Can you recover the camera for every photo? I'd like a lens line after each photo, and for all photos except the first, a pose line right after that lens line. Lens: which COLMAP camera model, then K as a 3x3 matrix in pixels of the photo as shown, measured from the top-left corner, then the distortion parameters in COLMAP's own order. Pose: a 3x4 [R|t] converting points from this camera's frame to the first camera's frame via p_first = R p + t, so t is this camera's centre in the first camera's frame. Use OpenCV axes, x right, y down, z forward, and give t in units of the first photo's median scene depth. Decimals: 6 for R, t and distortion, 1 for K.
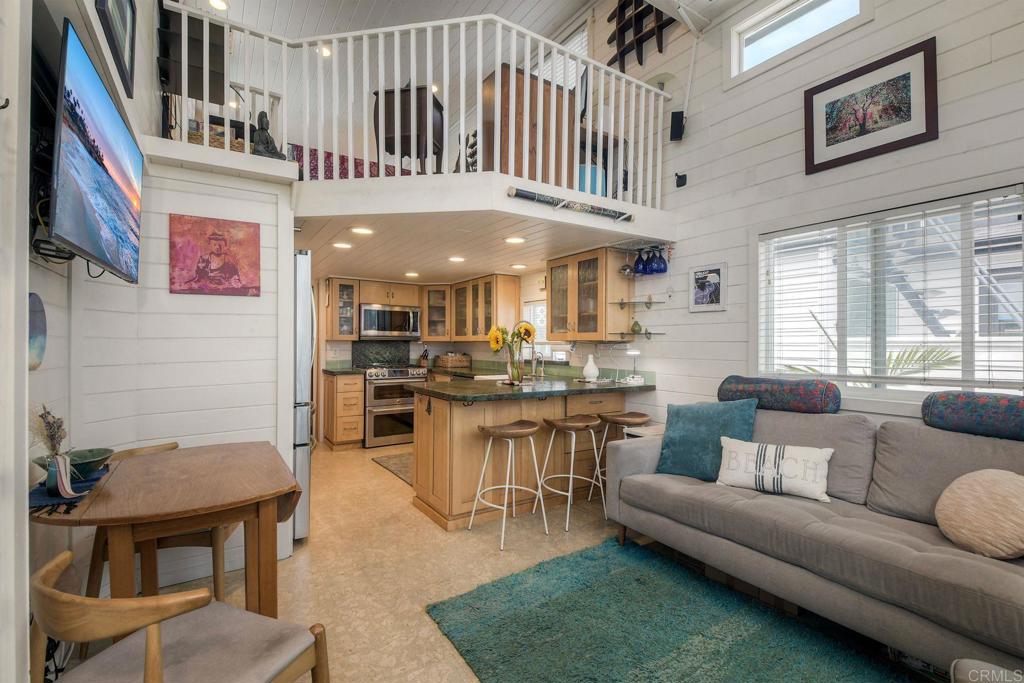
lens RADIAL K [[450.2, 0, 510.1], [0, 450.2, 344.2], [0, 0, 1]] dist [-0.024981, -0.000507]
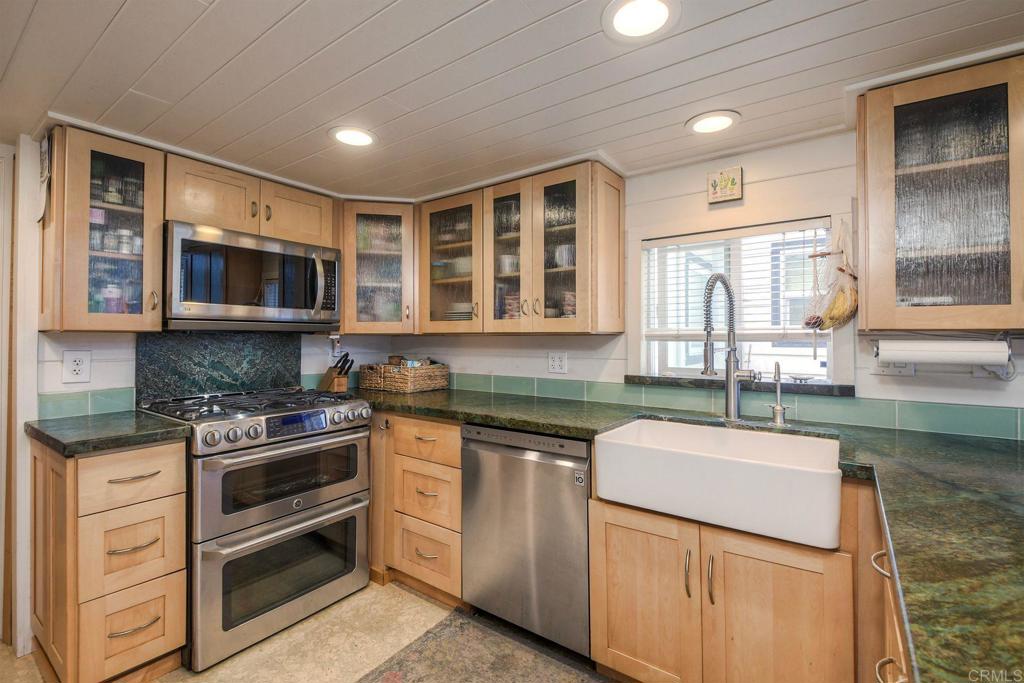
lens RADIAL K [[451.7, 0, 510.5], [0, 451.7, 335.5], [0, 0, 1]] dist [0.019721, -0.025634]
pose [[0.934777, -0.002356, 0.355227, -0.221988], [0.004745, 0.999972, -0.005855, -0.002048], [-0.355203, 0.007158, 0.934762, 0.613328]]
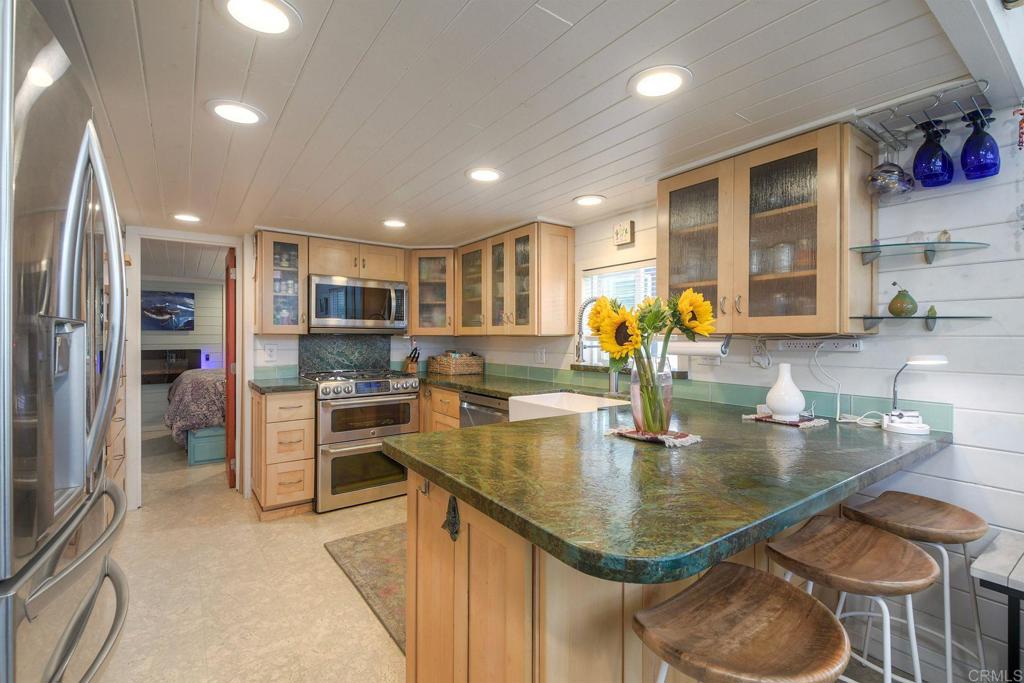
lens RADIAL K [[447.0, 0, 512.0], [0, 447.0, 341.5], [0, 0, 1]] dist [-0.000472, 0.000005]
pose [[0.998741, -0.002048, 0.050132, -0.089359], [0.001655, 0.999967, 0.007893, -0.002638], [-0.050146, -0.007800, 0.998711, 0.382387]]
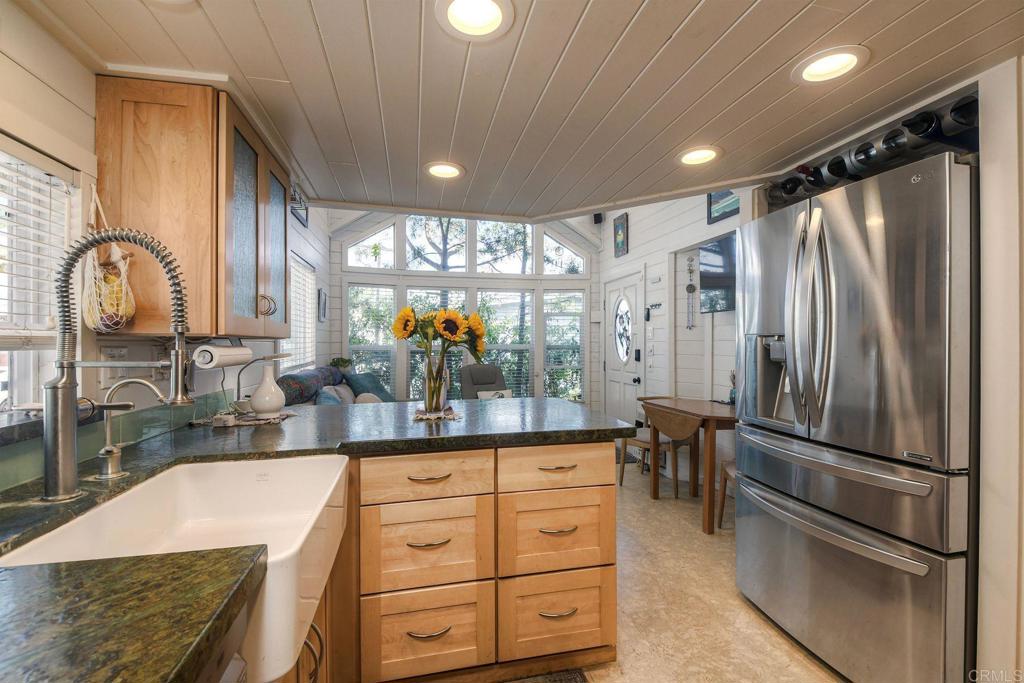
lens RADIAL K [[451.7, 0, 516.1], [0, 451.7, 344.2], [0, 0, 1]] dist [0.013843, -0.000173]
pose [[-0.939932, -0.001474, 0.341359, -0.187162], [0.000289, 0.999987, 0.005114, -0.003077], [-0.341362, 0.004905, -0.939919, 0.967592]]
